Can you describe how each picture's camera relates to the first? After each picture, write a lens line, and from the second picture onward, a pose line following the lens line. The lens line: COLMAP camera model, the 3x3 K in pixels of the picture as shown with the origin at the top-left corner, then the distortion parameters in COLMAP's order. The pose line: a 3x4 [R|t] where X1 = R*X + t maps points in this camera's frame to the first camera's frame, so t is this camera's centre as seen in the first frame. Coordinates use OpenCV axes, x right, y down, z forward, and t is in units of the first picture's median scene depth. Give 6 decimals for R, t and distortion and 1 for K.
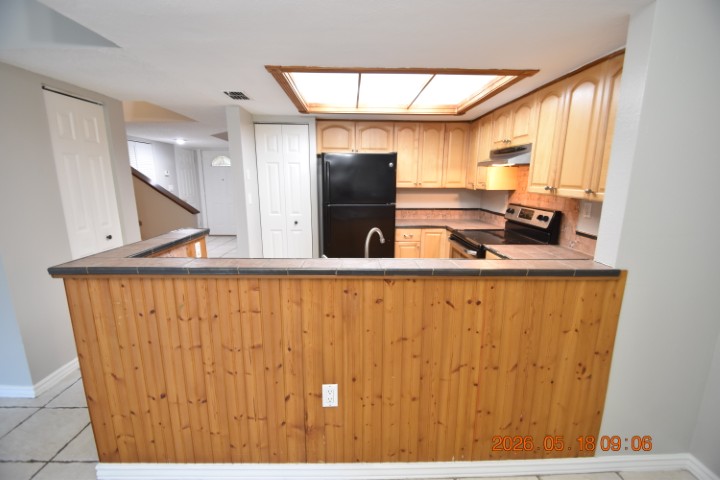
lens RADIAL K [[314.2, 0, 360.7], [0, 314.2, 242.4], [0, 0, 1]] dist [0.002069, -0.004234]
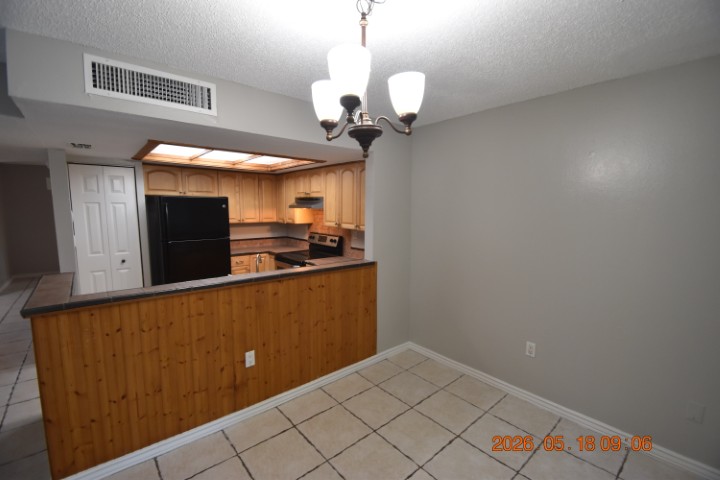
lens RADIAL K [[314.2, 0, 359.8], [0, 314.2, 241.5], [0, 0, 1]] dist [0.002069, -0.004234]
pose [[0.775007, -0.067864, 0.628298, -0.628009], [0.121323, 0.991701, -0.042536, 0.024959], [-0.620197, 0.109192, 0.776809, -0.664105]]
